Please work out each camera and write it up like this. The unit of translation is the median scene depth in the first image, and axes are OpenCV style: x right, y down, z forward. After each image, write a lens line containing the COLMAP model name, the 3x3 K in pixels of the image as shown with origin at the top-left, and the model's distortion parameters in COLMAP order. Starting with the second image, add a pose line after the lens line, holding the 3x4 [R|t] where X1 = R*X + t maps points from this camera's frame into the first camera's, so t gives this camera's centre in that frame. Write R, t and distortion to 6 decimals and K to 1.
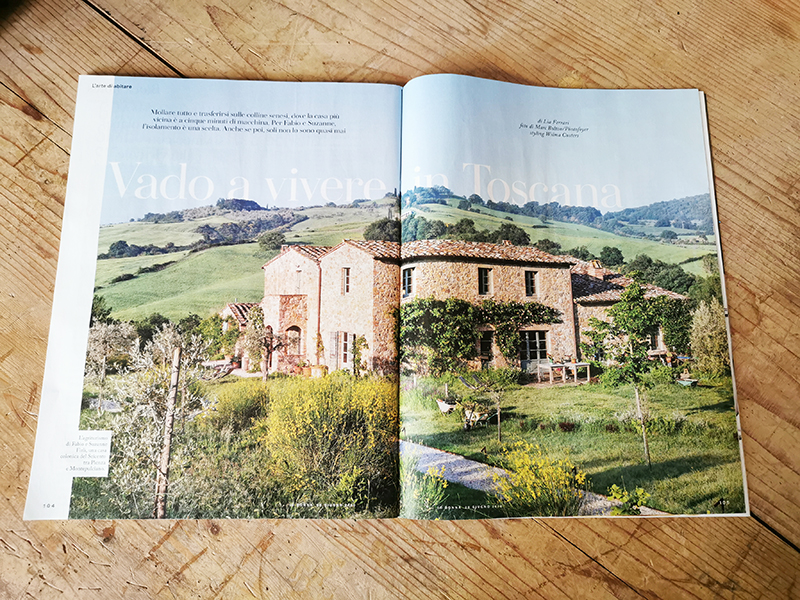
lens RADIAL K [[628.7, 0, 400.0], [0, 628.7, 300.0], [0, 0, 1]] dist [0.005280, 0.005888]
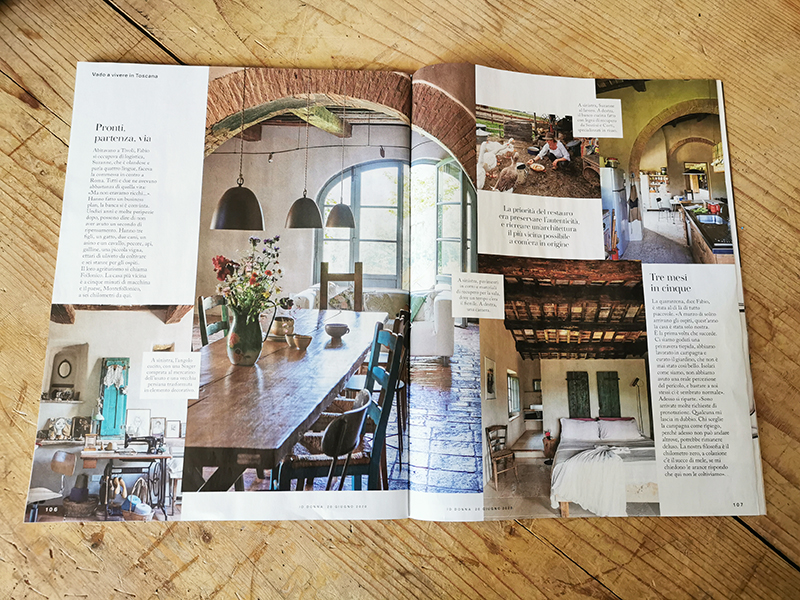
lens RADIAL K [[628.7, 0, 400.0], [0, 628.7, 300.0], [0, 0, 1]] dist [0.005280, 0.005888]
pose [[0.999681, 0.025220, -0.001034, -0.006039], [-0.025233, 0.999568, -0.015055, 0.008114], [0.000653, 0.015076, 0.999886, 0.035269]]
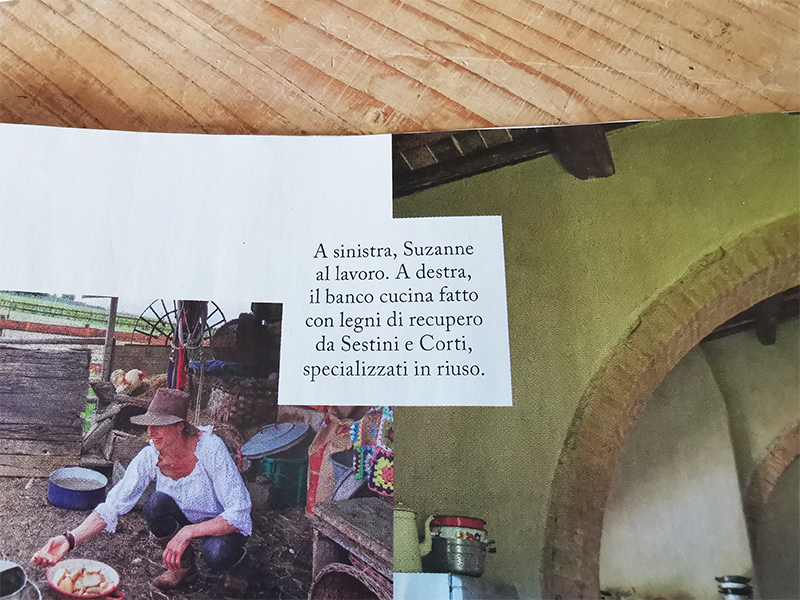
lens RADIAL K [[603.2, 0, 400.0], [0, 603.2, 300.0], [0, 0, 1]] dist [-0.001945, 0.000262]
pose [[0.997390, -0.020763, -0.069151, 0.290190], [0.013266, 0.994153, -0.107166, -0.261147], [0.070972, 0.105969, 0.991833, 0.761336]]
